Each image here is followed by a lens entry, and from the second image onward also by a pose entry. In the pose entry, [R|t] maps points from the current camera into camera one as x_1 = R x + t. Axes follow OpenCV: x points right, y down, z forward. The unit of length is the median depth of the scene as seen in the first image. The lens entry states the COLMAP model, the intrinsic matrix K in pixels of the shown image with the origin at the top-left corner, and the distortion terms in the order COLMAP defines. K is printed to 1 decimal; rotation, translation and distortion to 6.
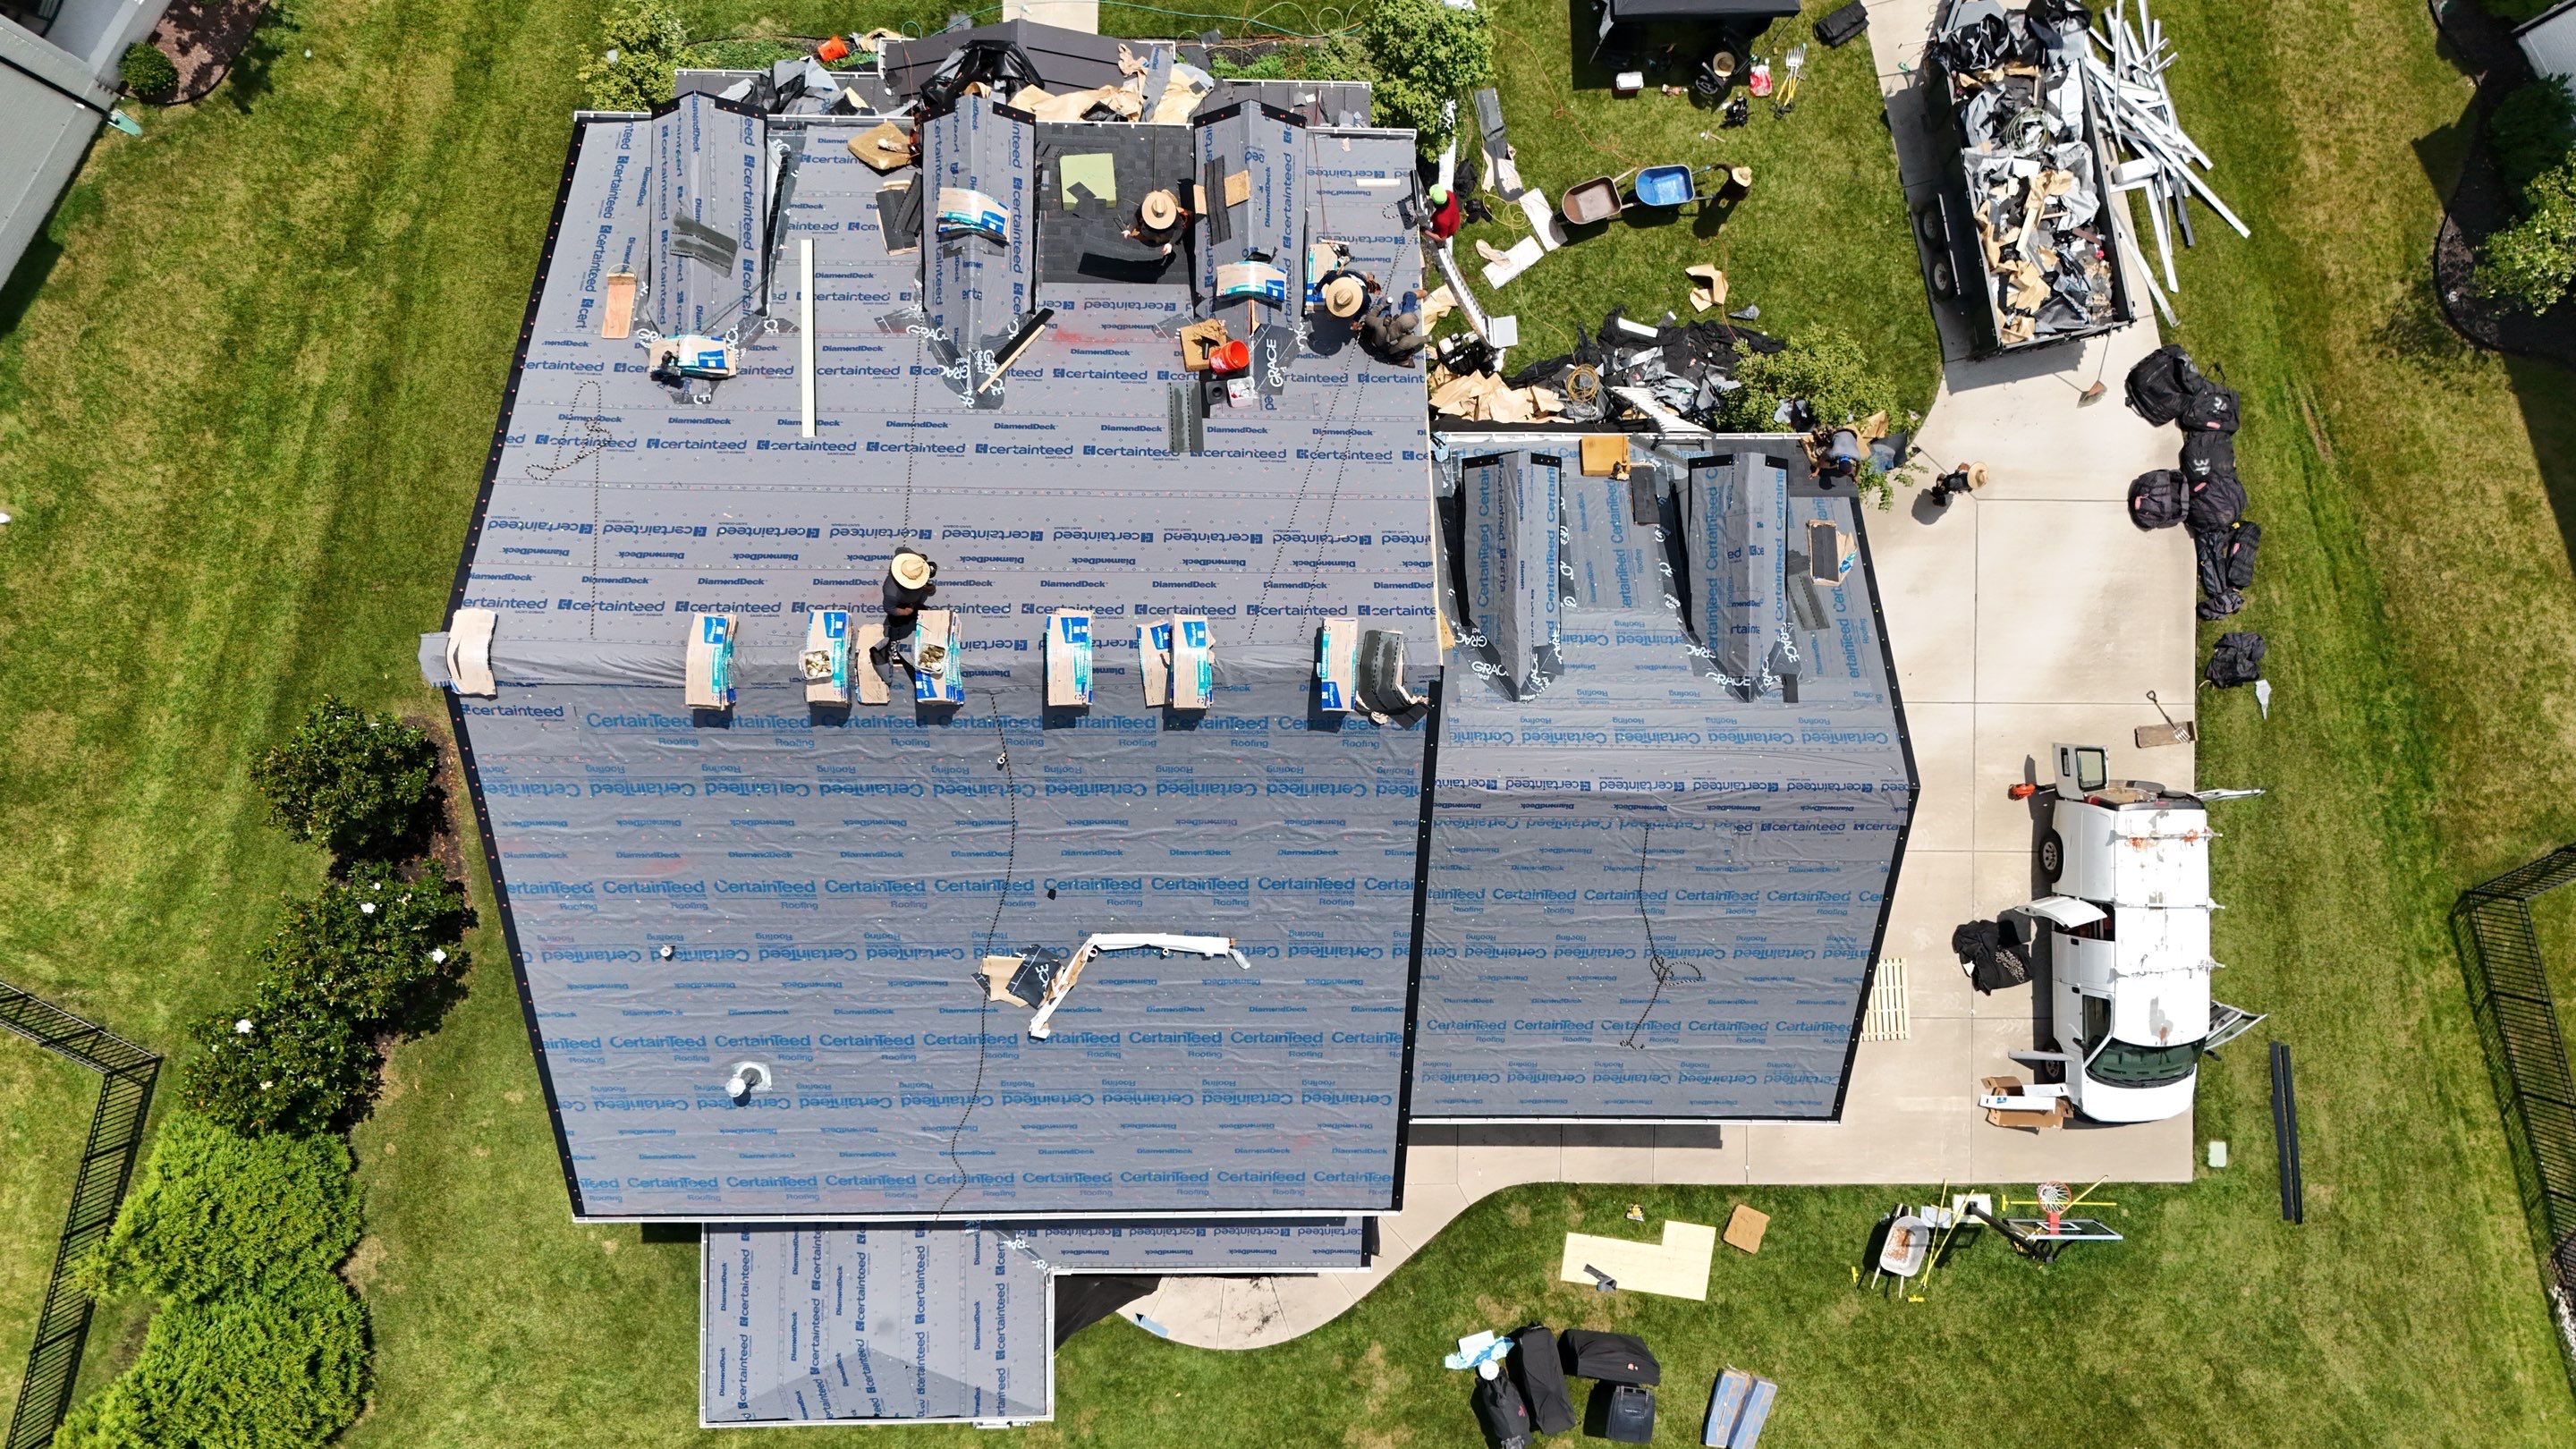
lens RADIAL K [[1910.6, 0, 1285.1], [0, 1910.6, 722.1], [0, 0, 1]] dist [0.041018, -0.031746]
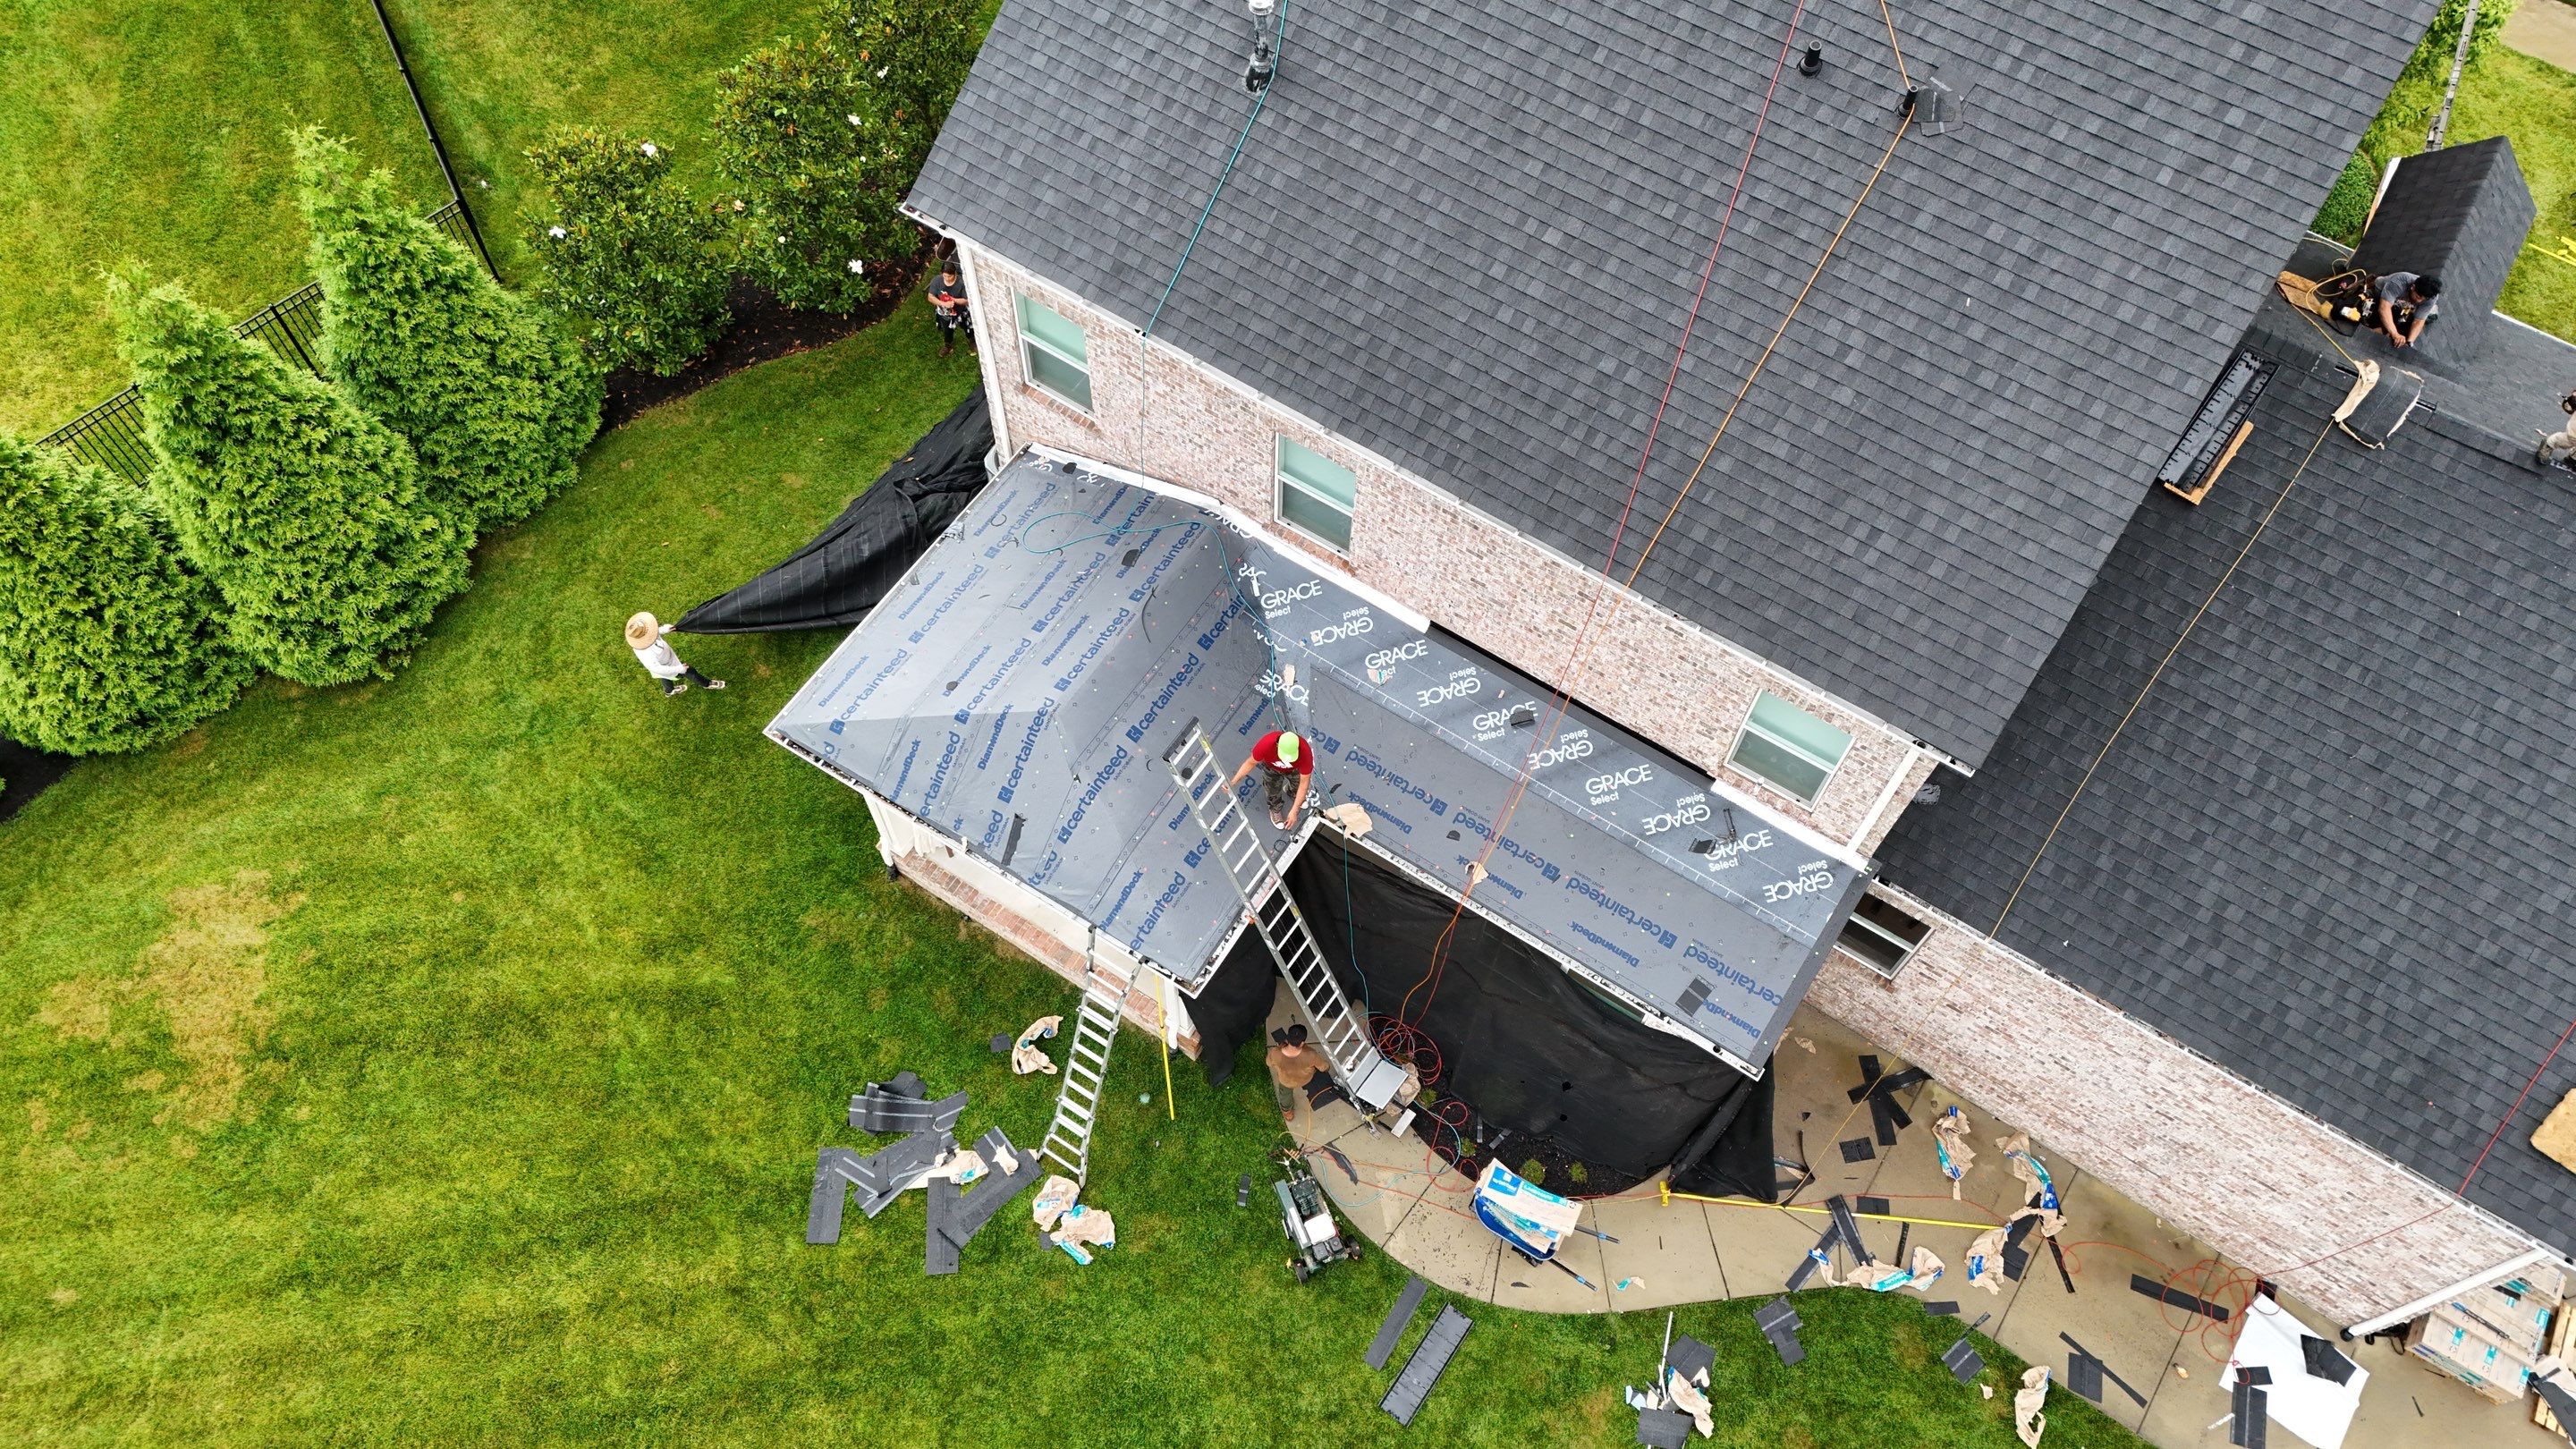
lens RADIAL K [[1910.6, 0, 1270.6], [0, 1910.6, 720.6], [0, 0, 1]] dist [0.041018, -0.031746]
pose [[0.838411, 0.469805, -0.276314, 0.026899], [-0.544975, 0.730291, -0.411919, 0.486069], [0.008268, 0.495942, 0.868316, 0.370395]]
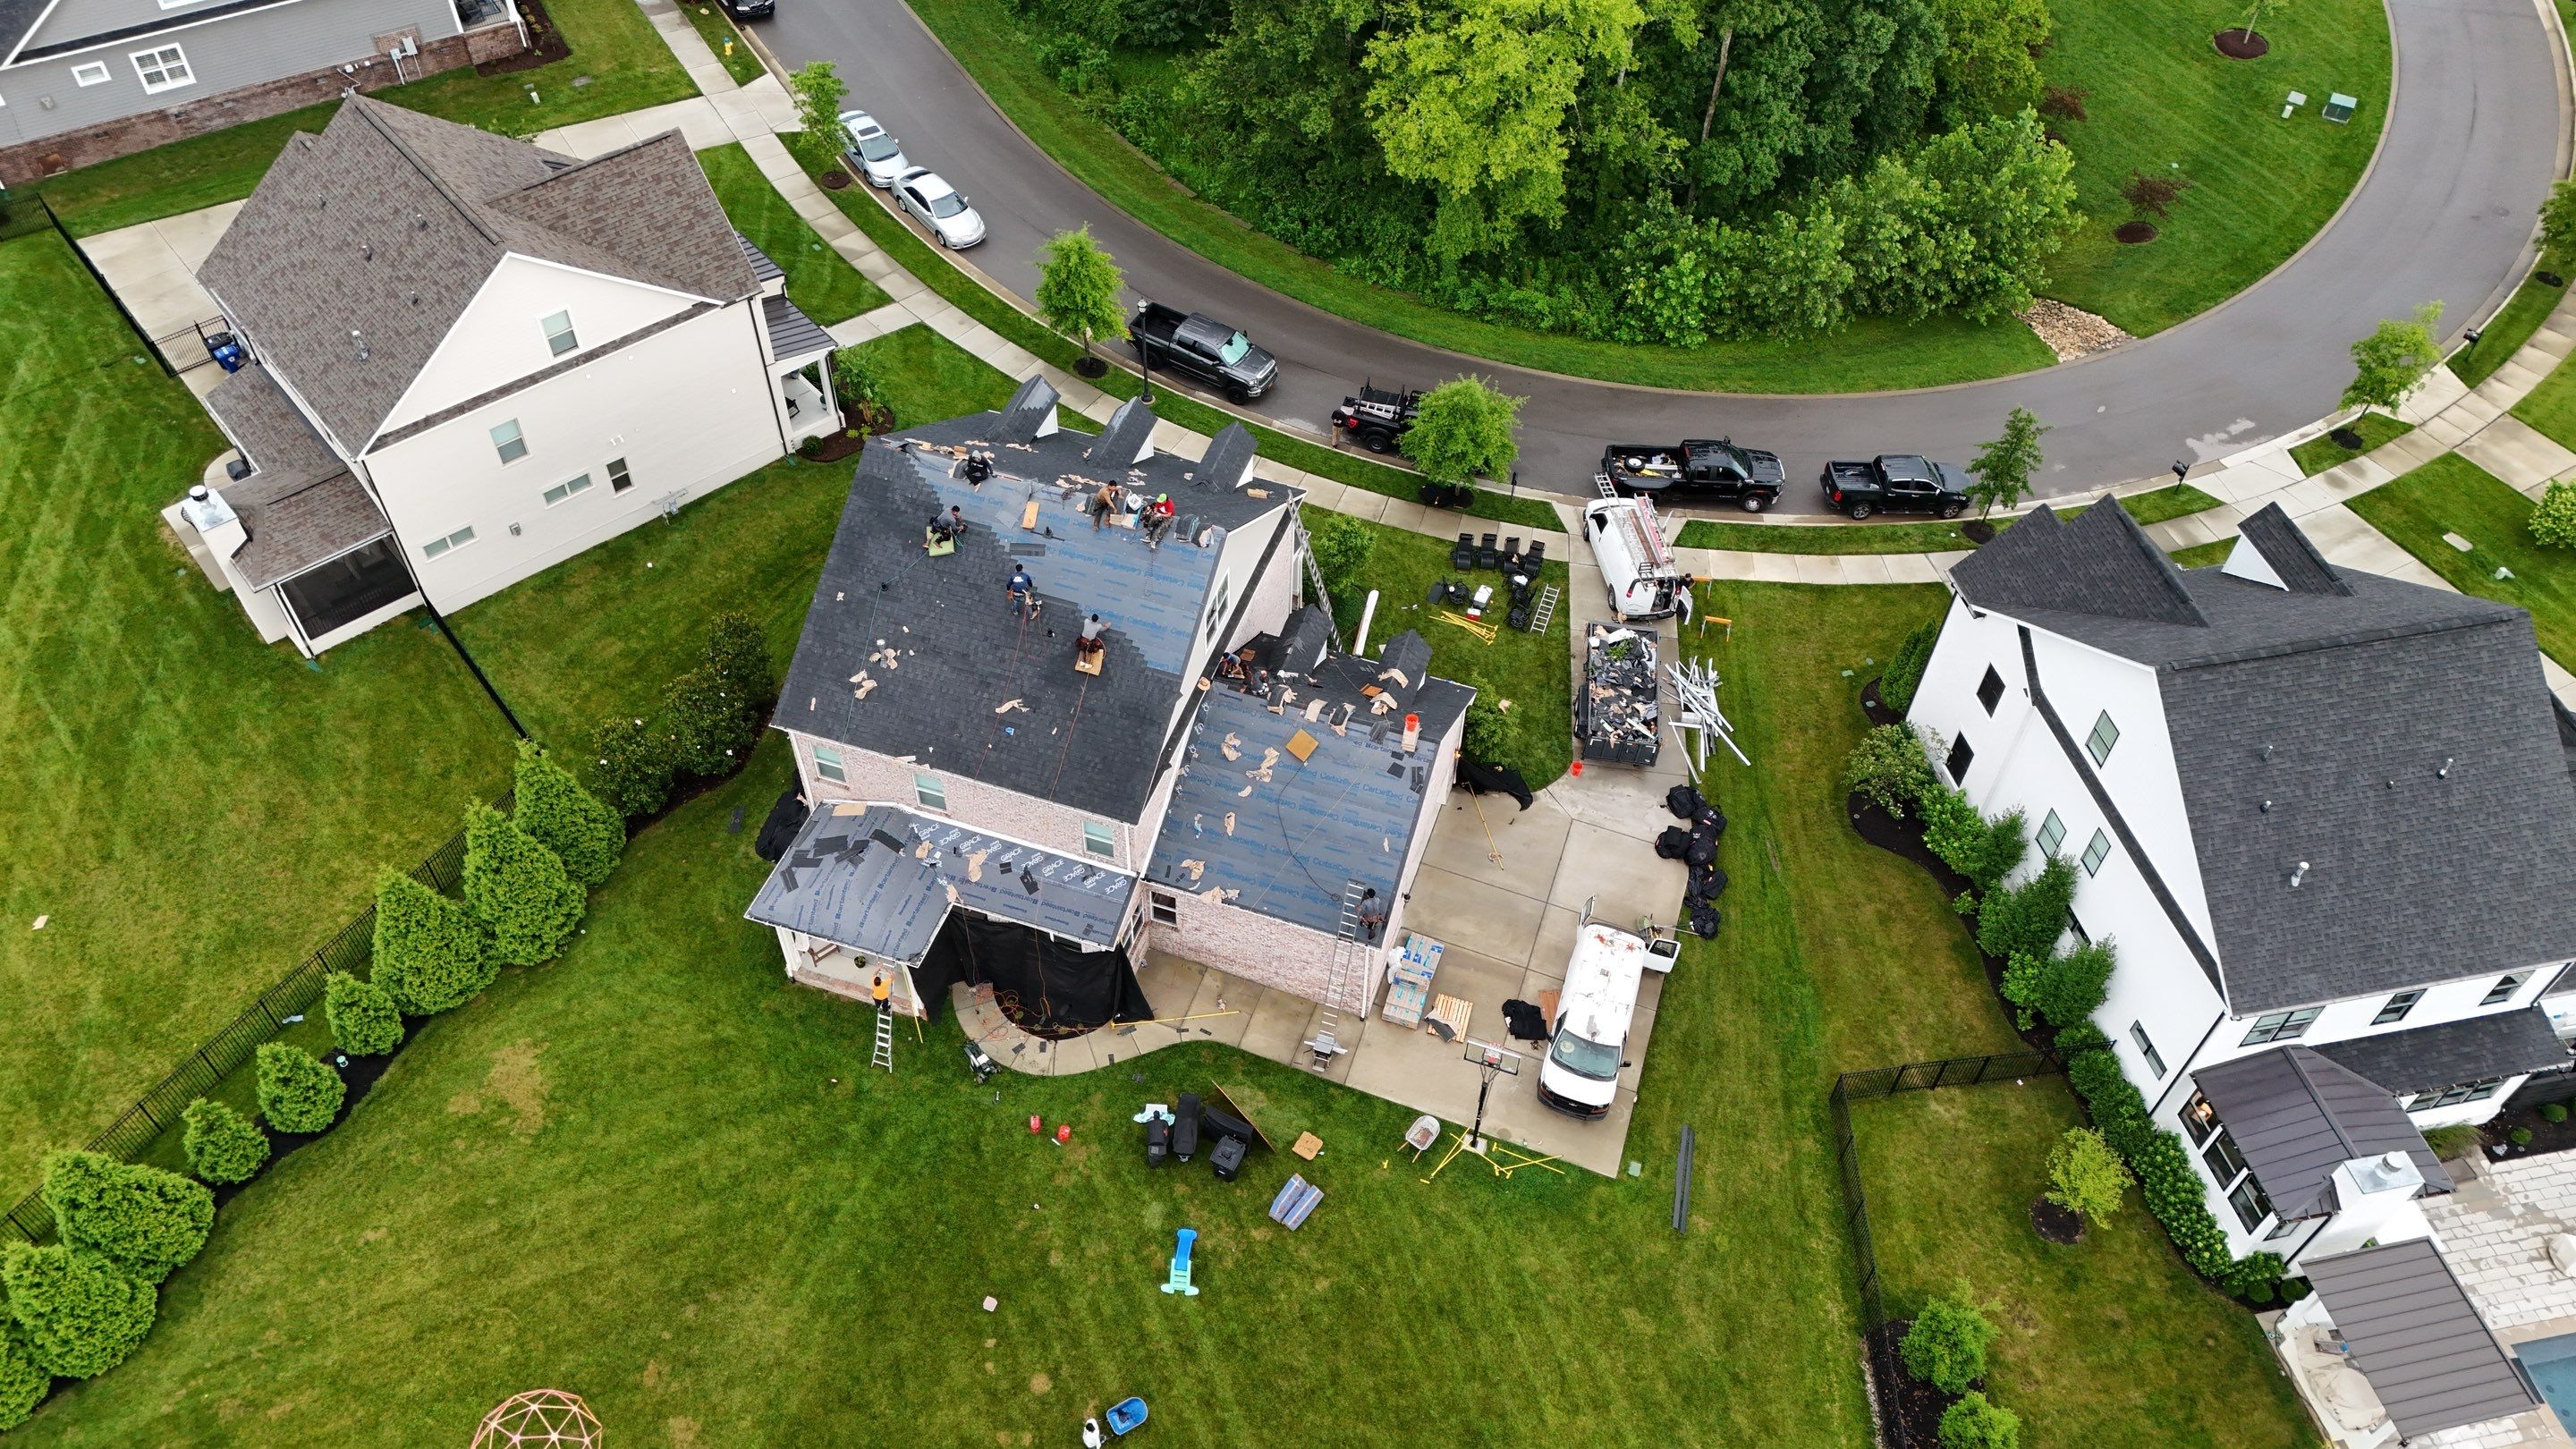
lens RADIAL K [[1910.6, 0, 1294.5], [0, 1910.6, 641.8], [0, 0, 1]] dist [0.041018, -0.031746]
pose [[0.950647, 0.221254, -0.217525, 0.488617], [-0.310266, 0.682957, -0.661290, 1.114871], [0.002247, 0.696144, 0.717898, -0.461436]]
